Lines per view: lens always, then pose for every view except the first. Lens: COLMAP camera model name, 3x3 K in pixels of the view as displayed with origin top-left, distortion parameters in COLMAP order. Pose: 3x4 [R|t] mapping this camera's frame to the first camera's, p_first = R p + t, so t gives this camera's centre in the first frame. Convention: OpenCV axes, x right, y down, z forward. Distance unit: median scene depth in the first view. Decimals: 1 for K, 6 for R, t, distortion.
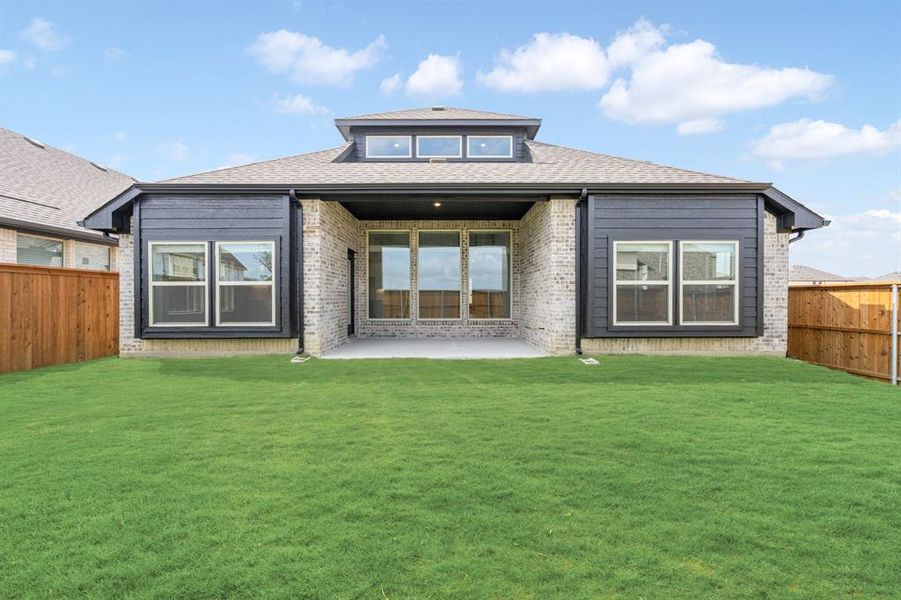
lens RADIAL K [[344.7, 0, 449.1], [0, 344.7, 291.0], [0, 0, 1]] dist [-0.002751, -0.000165]
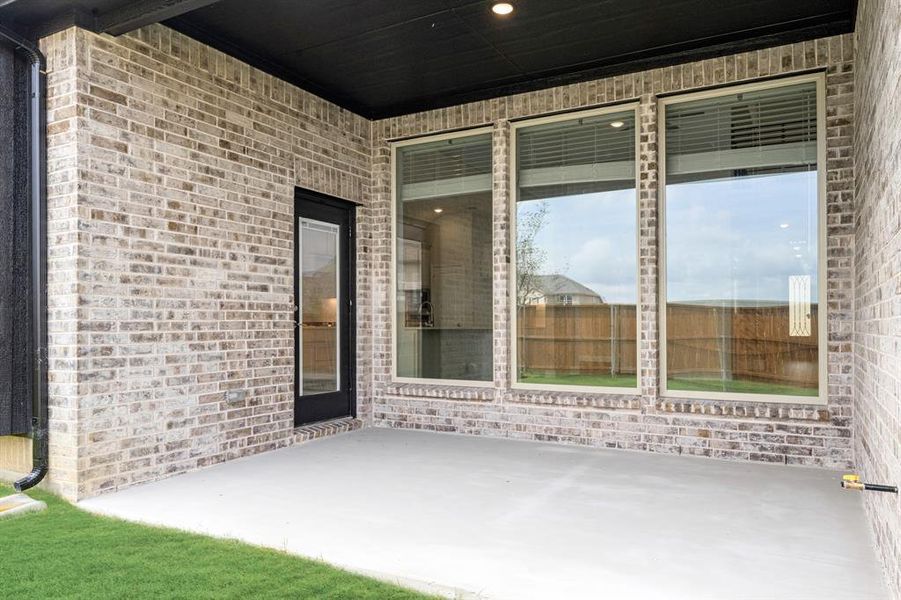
lens RADIAL K [[663.5, 0, 450.0], [0, 663.5, 302.0], [0, 0, 1]] dist [0.001917, -0.000160]
pose [[0.892646, -0.015131, -0.450505, 0.188832], [0.010301, 0.999860, -0.013172, 0.010279], [0.450641, 0.007117, 0.892677, 0.483704]]
